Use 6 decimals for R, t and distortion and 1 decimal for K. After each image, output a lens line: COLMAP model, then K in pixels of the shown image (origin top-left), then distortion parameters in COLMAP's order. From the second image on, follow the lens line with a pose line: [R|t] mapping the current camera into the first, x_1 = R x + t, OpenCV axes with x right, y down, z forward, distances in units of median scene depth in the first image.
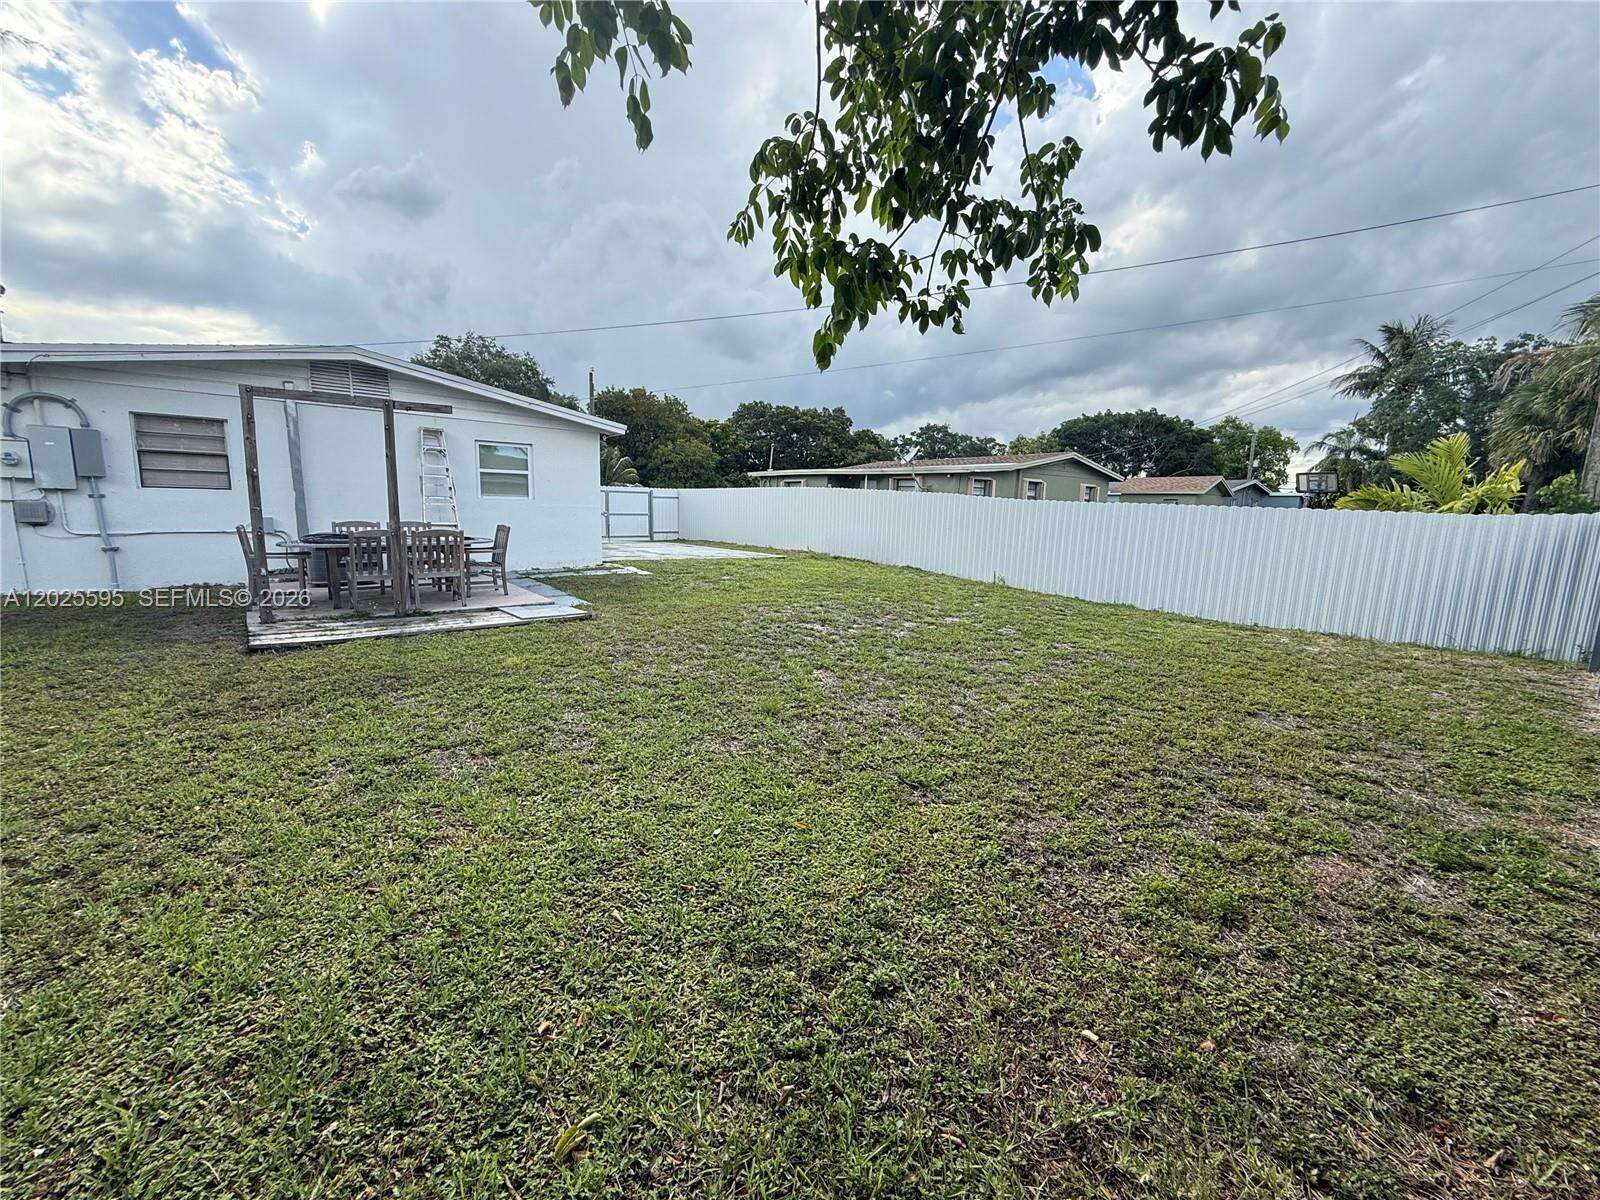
lens RADIAL K [[656.9, 0, 800.0], [0, 656.9, 600.0], [0, 0, 1]] dist [-0.001584, 0.000018]
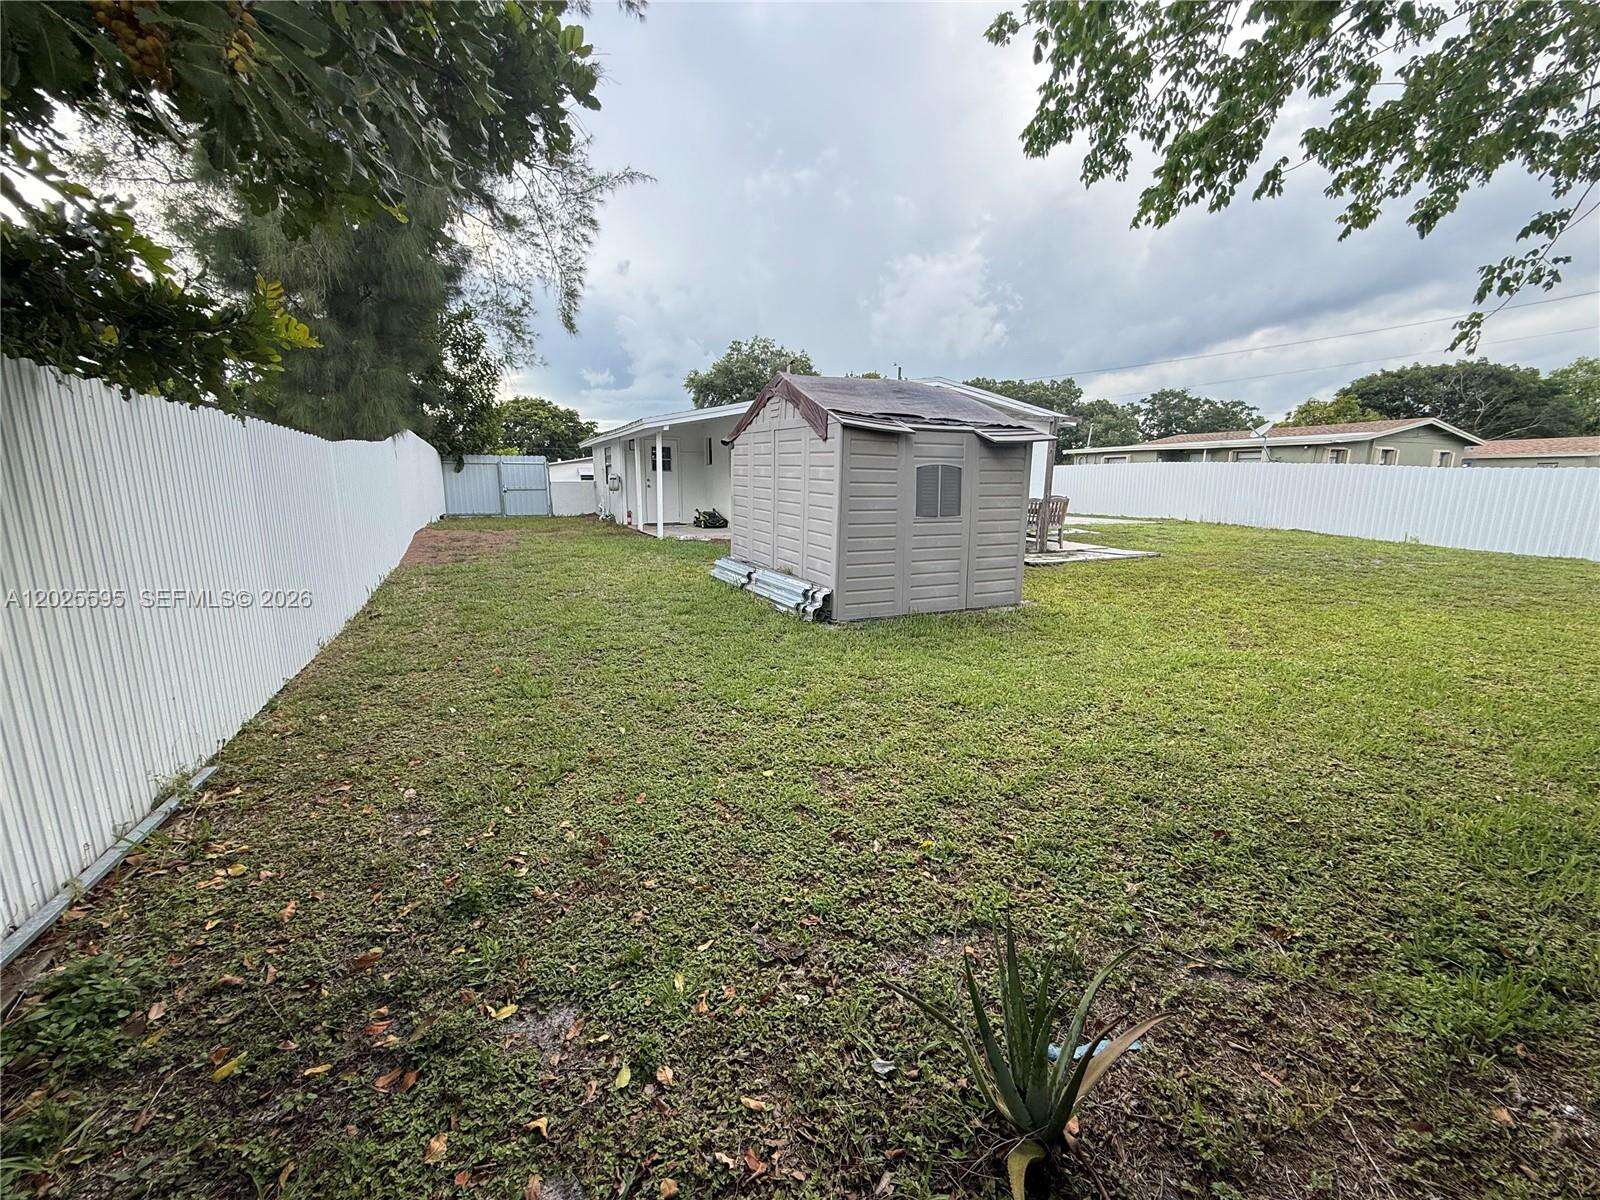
lens RADIAL K [[656.9, 0, 800.0], [0, 656.9, 600.0], [0, 0, 1]] dist [-0.001584, 0.000018]
pose [[0.962912, 0.024303, -0.268719, -0.241067], [-0.015705, 0.999295, 0.034100, 0.031997], [0.269358, -0.028615, 0.962615, -0.227293]]
